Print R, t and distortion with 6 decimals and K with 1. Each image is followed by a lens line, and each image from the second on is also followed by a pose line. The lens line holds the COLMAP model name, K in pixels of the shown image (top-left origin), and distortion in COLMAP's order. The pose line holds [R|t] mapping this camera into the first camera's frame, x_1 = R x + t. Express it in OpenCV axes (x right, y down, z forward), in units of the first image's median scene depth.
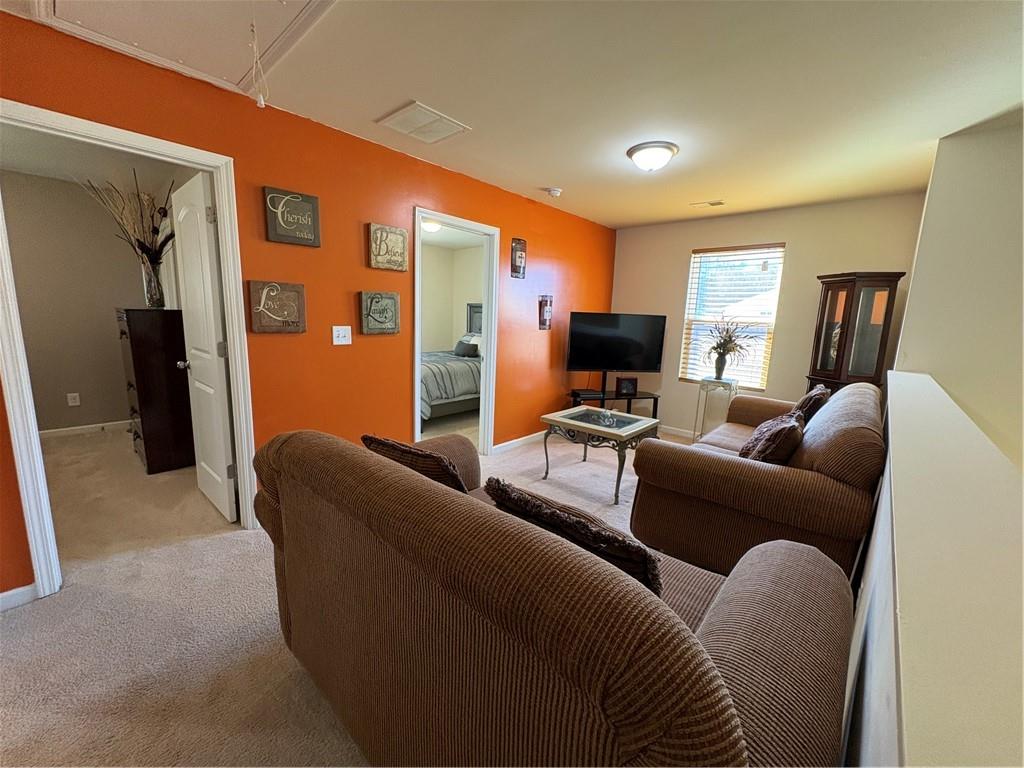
lens RADIAL K [[406.5, 0, 509.9], [0, 406.5, 385.3], [0, 0, 1]] dist [-0.000724, 0.000335]
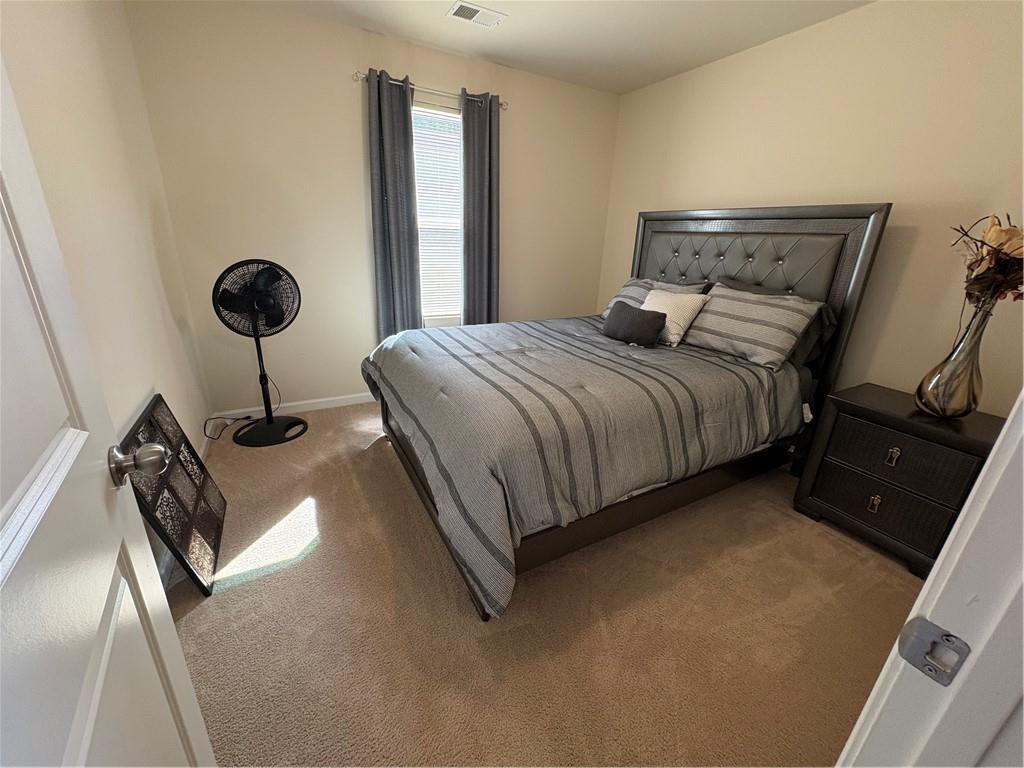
lens RADIAL K [[406.5, 0, 509.5], [0, 406.5, 382.4], [0, 0, 1]] dist [-0.000724, 0.000335]
pose [[0.945235, 0.106003, -0.308697, -0.094191], [-0.055223, 0.984096, 0.168833, -0.093405], [0.321685, -0.142540, 0.936056, 0.567006]]
